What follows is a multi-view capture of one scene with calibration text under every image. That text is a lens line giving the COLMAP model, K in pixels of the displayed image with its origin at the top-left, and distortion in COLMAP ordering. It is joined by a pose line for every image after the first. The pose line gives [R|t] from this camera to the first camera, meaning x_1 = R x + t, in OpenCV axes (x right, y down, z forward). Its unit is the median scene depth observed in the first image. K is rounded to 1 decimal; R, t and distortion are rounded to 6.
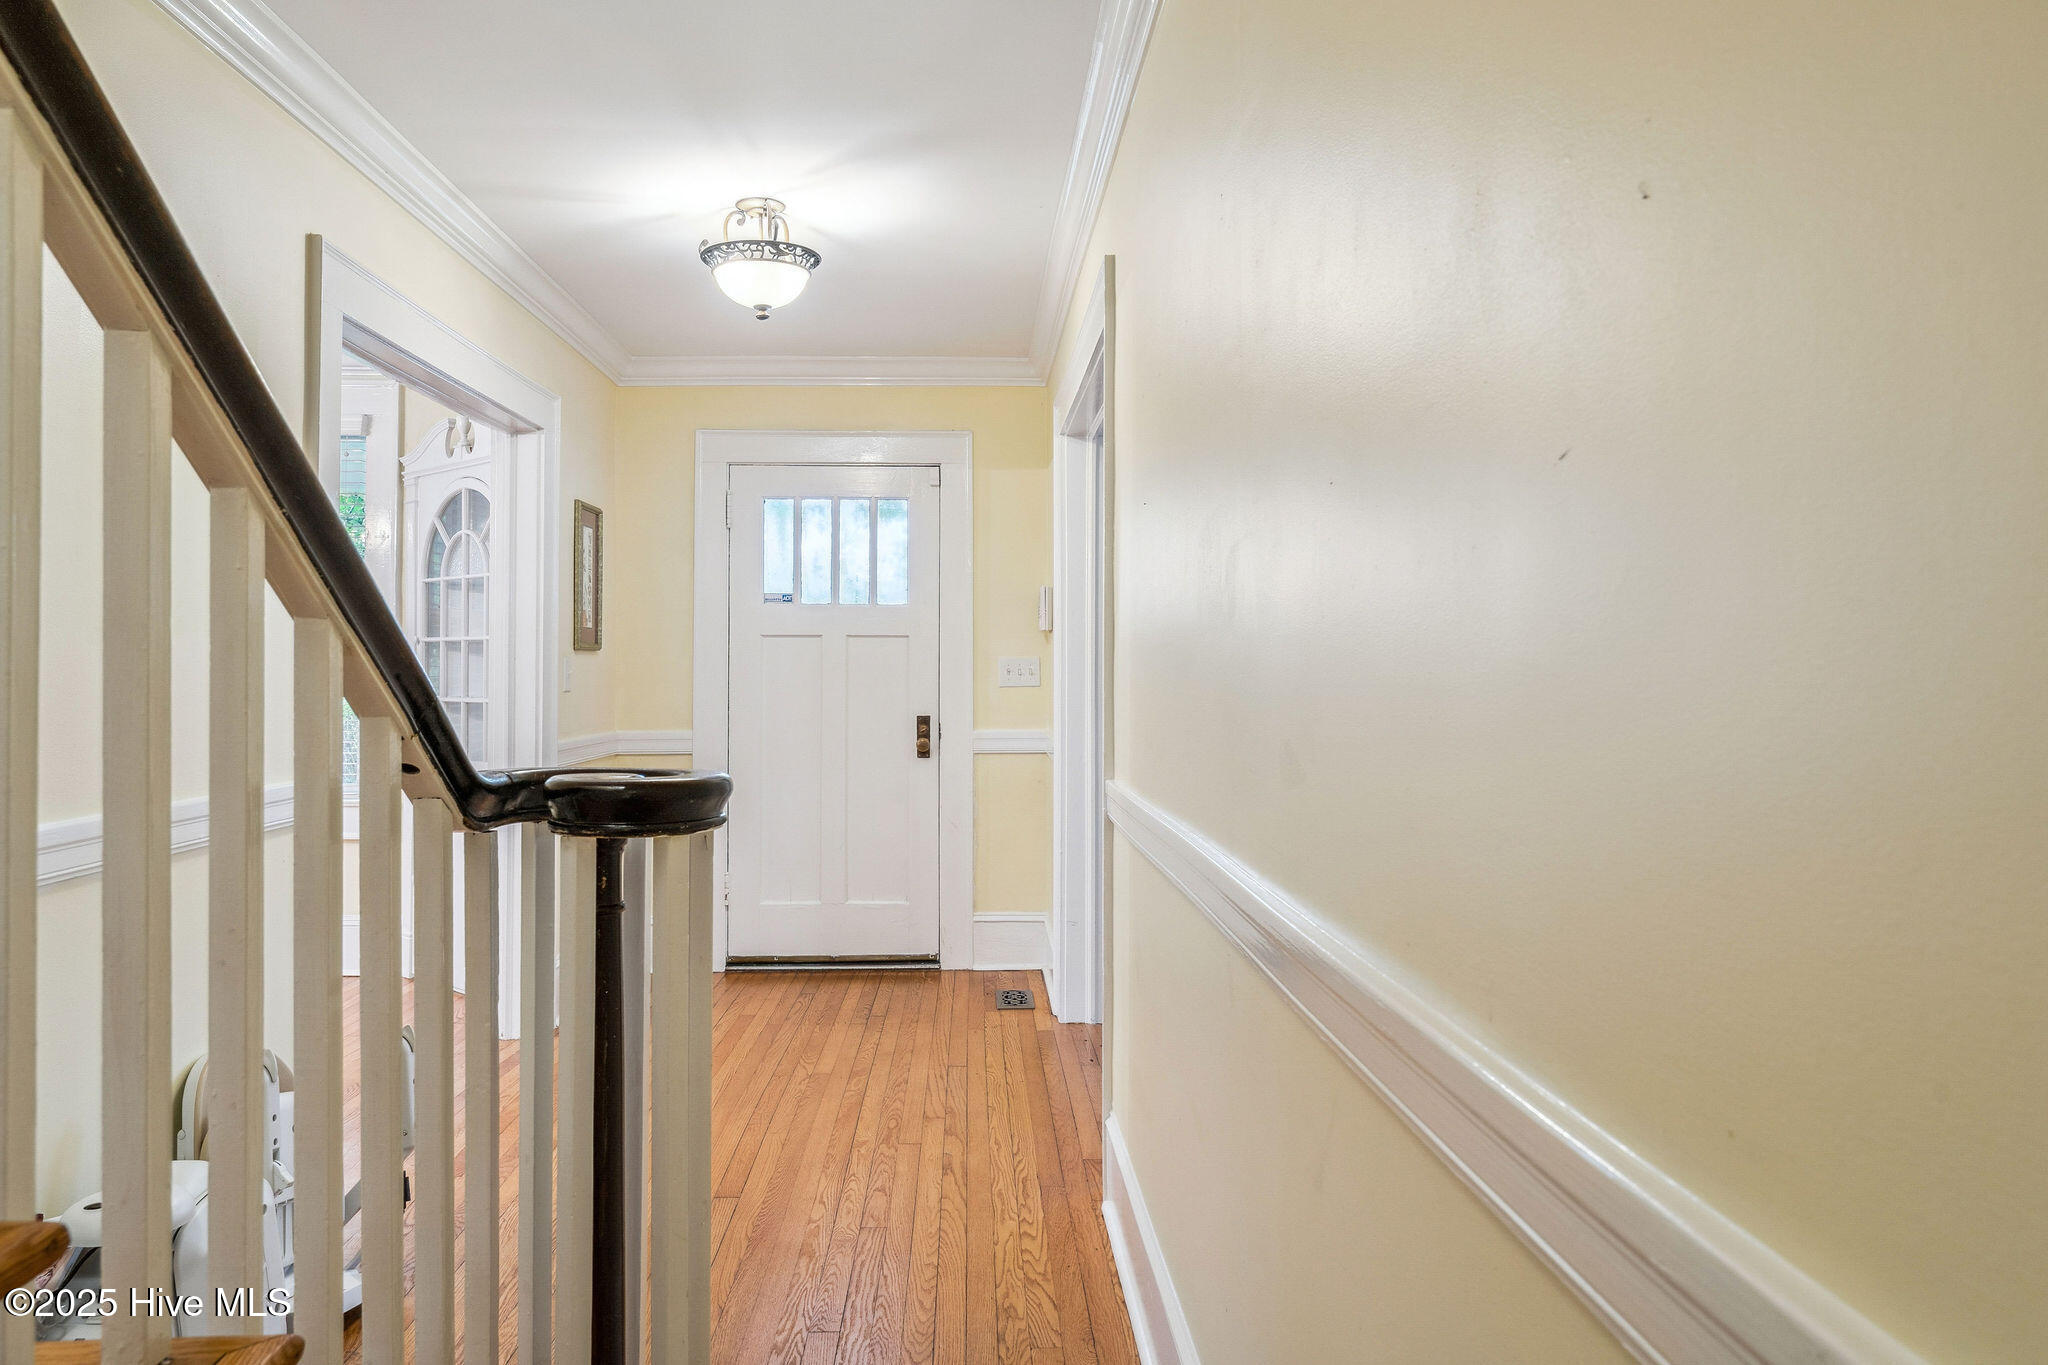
lens RADIAL K [[1401.2, 0, 1028.8], [0, 1401.2, 670.8], [0, 0, 1]] dist [0.003345, 0.000134]
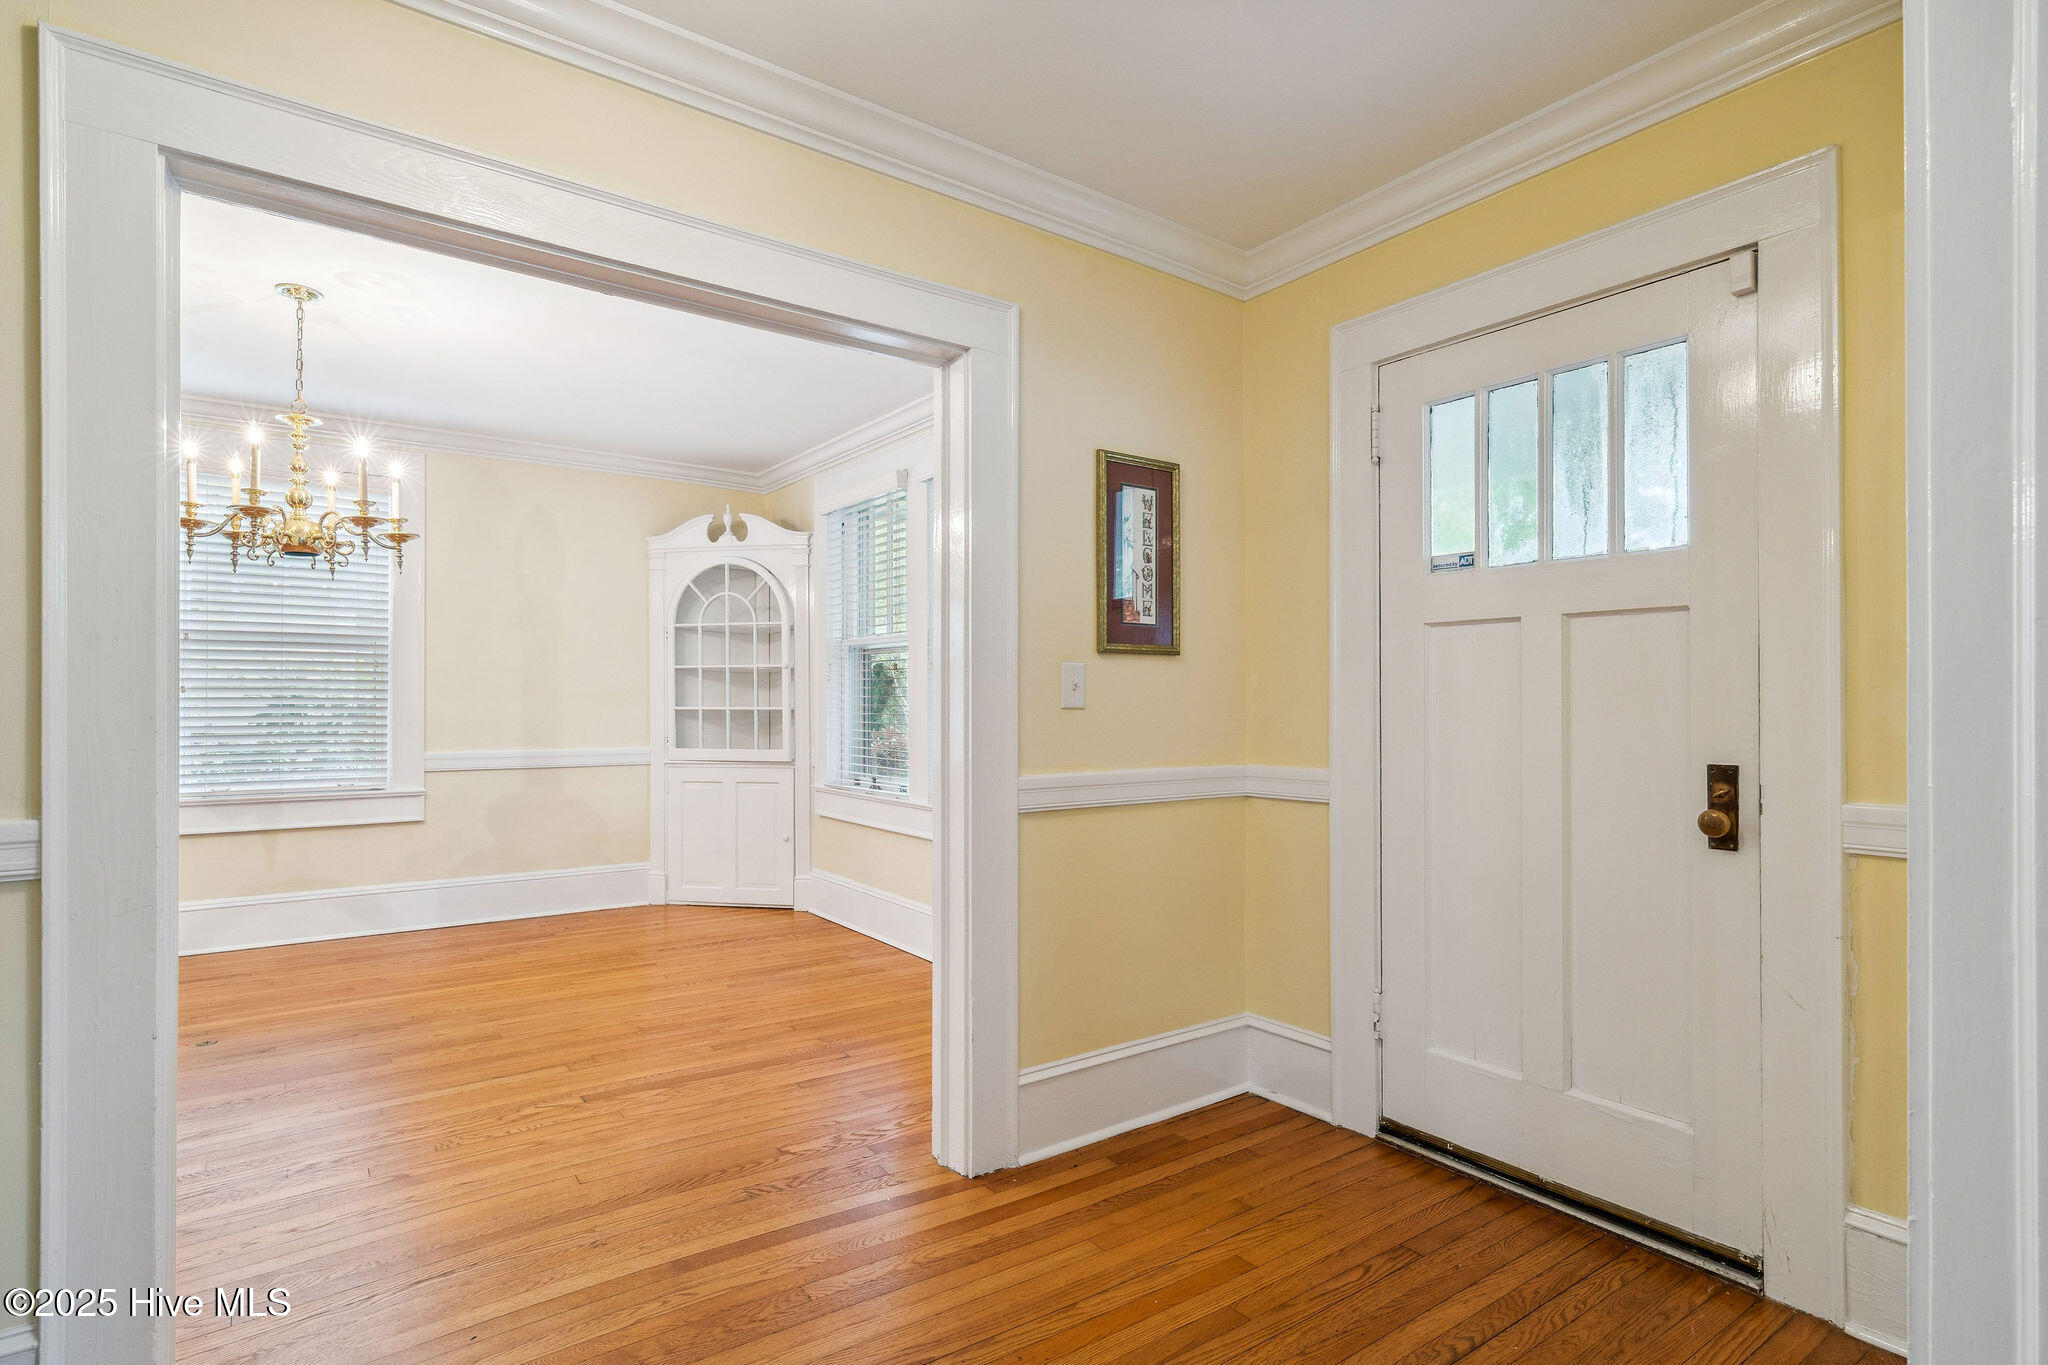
lens RADIAL K [[1005.6, 0, 1026.1], [0, 1005.6, 700.4], [0, 0, 1]] dist [-0.000301, 0.000023]
pose [[0.542721, -0.002367, -0.839910, 0.092209], [-0.002291, 0.999988, -0.004299, 0.011325], [0.839910, 0.004257, 0.542709, 0.614079]]
